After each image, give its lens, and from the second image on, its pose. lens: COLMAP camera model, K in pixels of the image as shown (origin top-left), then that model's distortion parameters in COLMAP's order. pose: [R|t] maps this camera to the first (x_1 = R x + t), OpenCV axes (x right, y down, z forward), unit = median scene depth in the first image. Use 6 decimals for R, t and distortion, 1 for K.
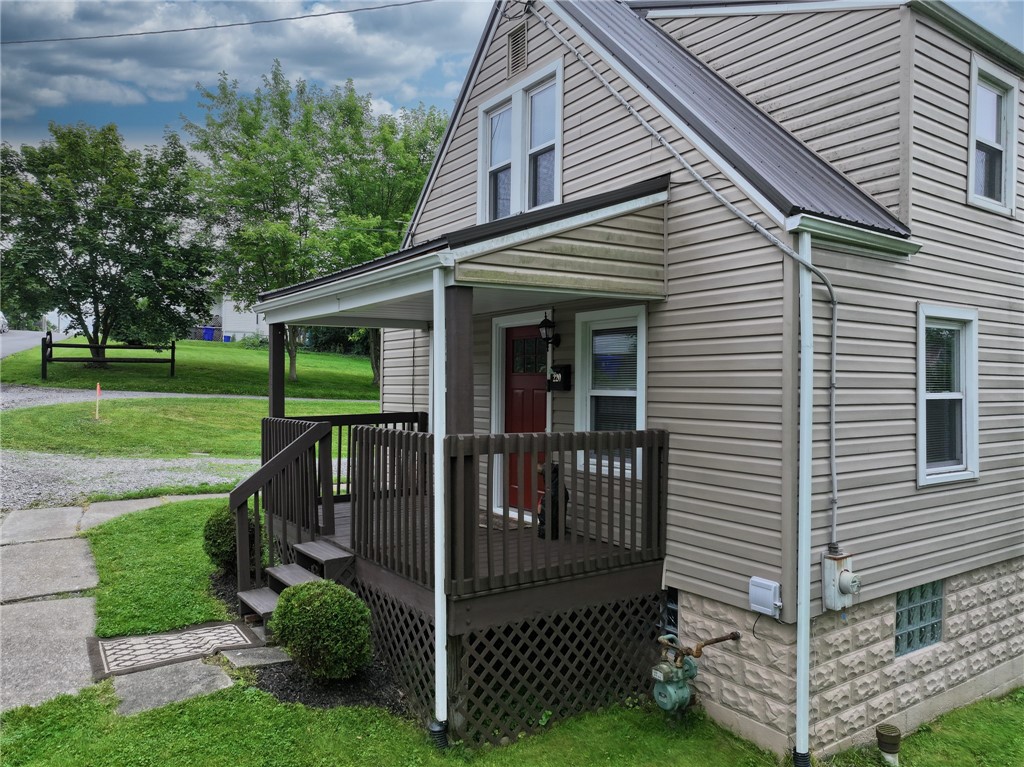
lens RADIAL K [[717.4, 0, 512.0], [0, 717.4, 383.5], [0, 0, 1]] dist [0.002801, 0.007494]
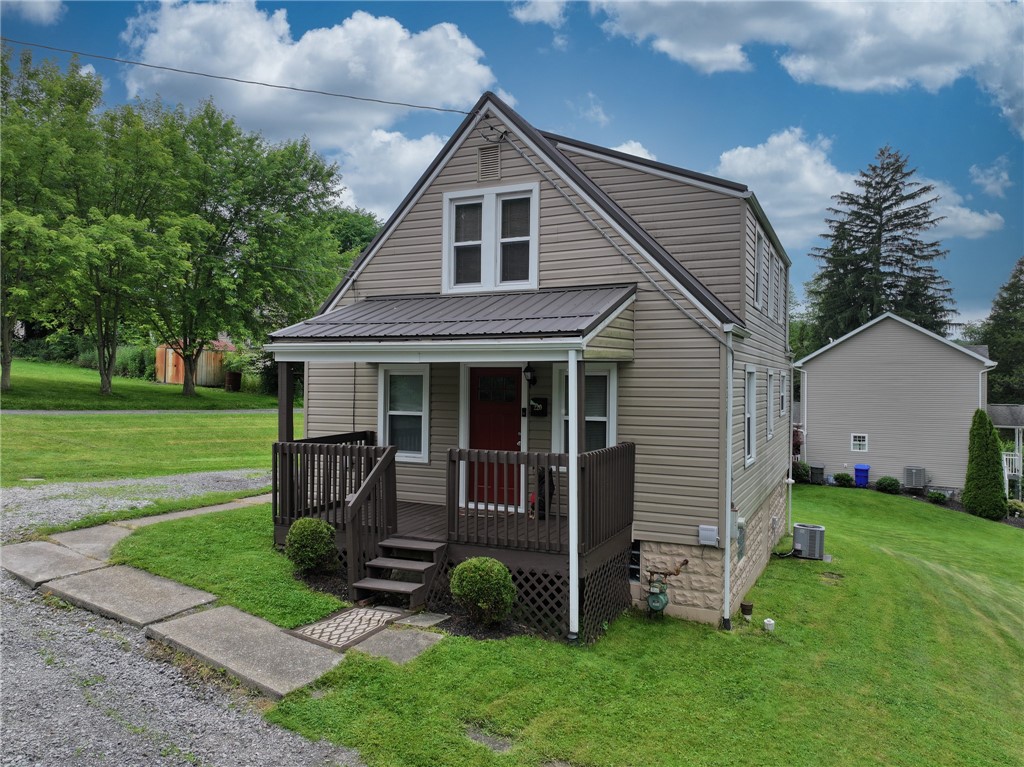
lens RADIAL K [[717.4, 0, 512.0], [0, 717.4, 383.5], [0, 0, 1]] dist [0.002801, 0.007494]
pose [[0.867353, -0.000924, 0.497693, -0.809810], [-0.003064, 0.999969, 0.007197, -0.076520], [-0.497685, -0.007767, 0.867323, -0.248703]]
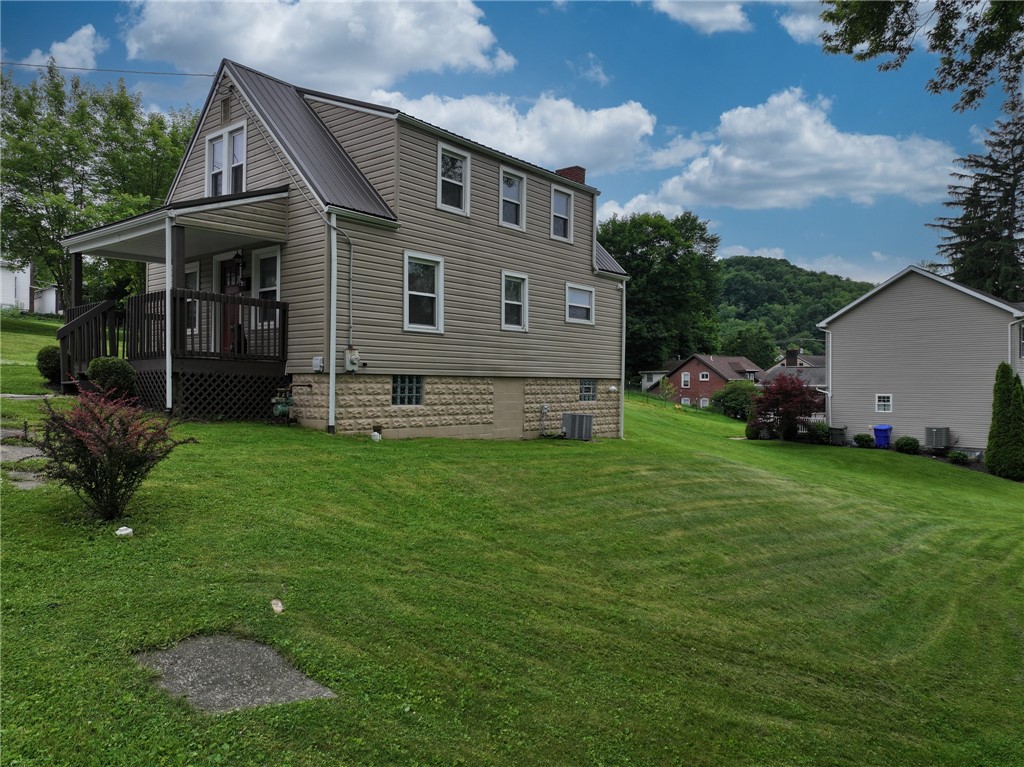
lens RADIAL K [[717.4, 0, 512.0], [0, 717.4, 383.5], [0, 0, 1]] dist [0.002801, 0.007494]
pose [[0.961499, 0.000949, 0.274807, 0.269724], [-0.001432, 0.999998, 0.001559, 0.304193], [-0.274805, -0.001893, 0.961498, -1.269632]]
